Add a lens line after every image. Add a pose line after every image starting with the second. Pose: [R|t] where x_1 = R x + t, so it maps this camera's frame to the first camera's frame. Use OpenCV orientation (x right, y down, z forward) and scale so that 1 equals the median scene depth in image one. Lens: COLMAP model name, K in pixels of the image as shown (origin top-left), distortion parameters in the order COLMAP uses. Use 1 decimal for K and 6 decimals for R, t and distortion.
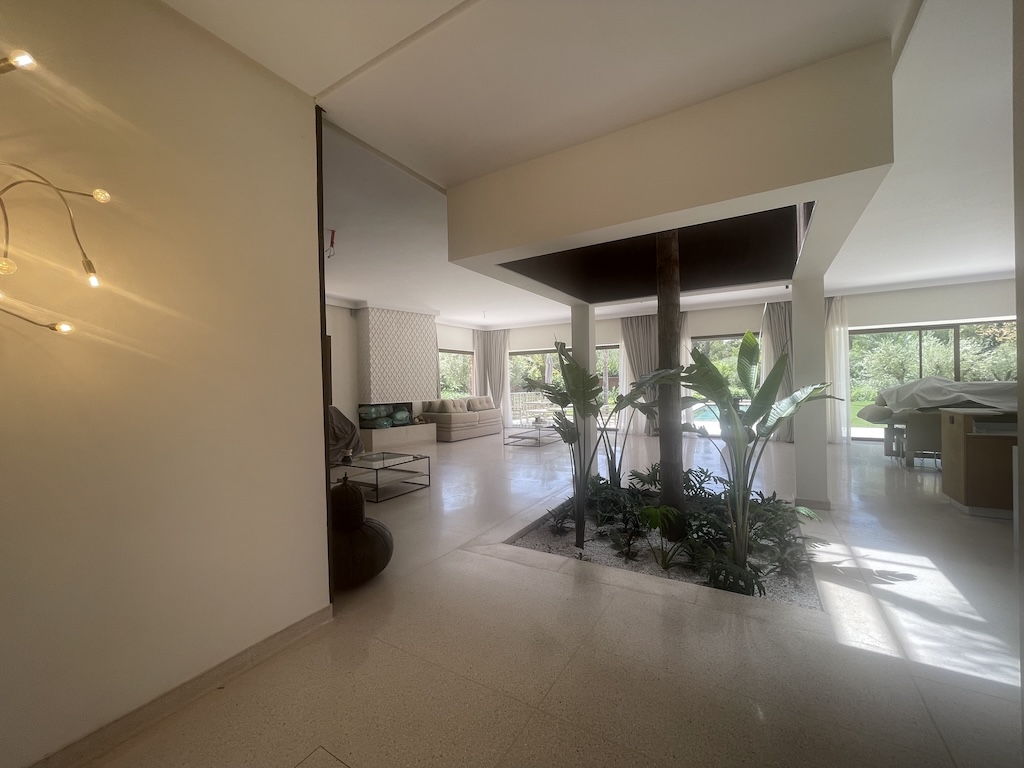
lens RADIAL K [[420.9, 0, 513.0], [0, 420.9, 388.7], [0, 0, 1]] dist [-0.002889, 0.002584]
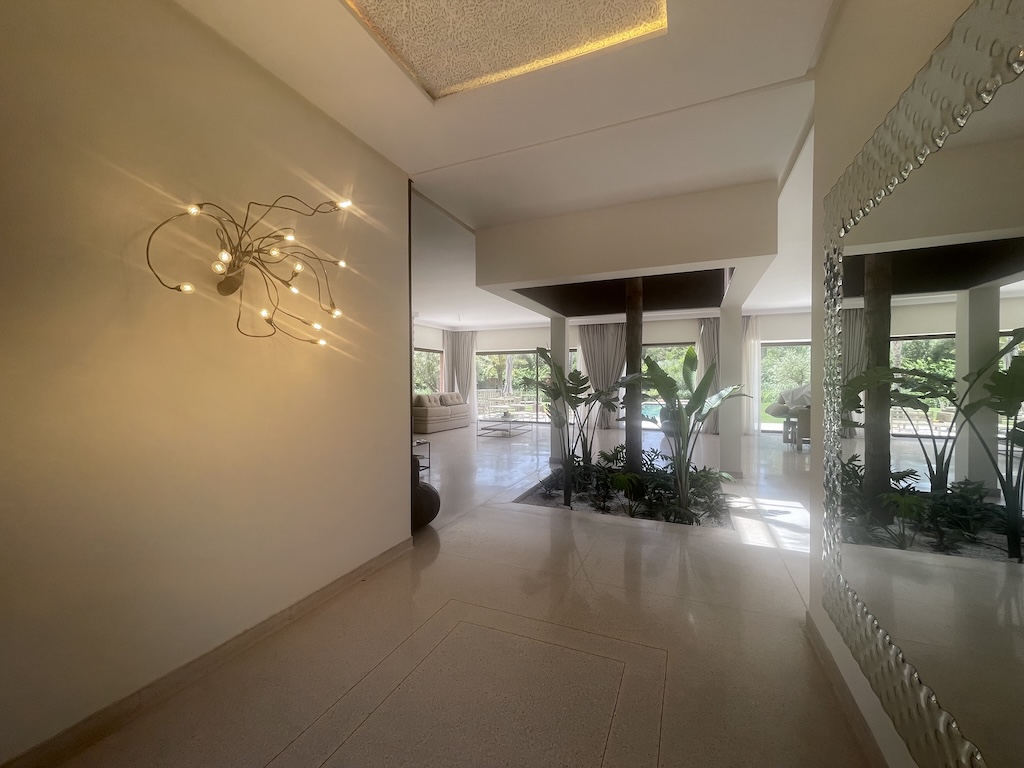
lens RADIAL K [[420.9, 0, 514.8], [0, 420.9, 390.0], [0, 0, 1]] dist [-0.002889, 0.002584]
pose [[0.990213, 0.016275, 0.138614, -0.171021], [-0.017278, 0.999833, 0.006036, 0.007107], [-0.138492, -0.008372, 0.990328, -0.247418]]
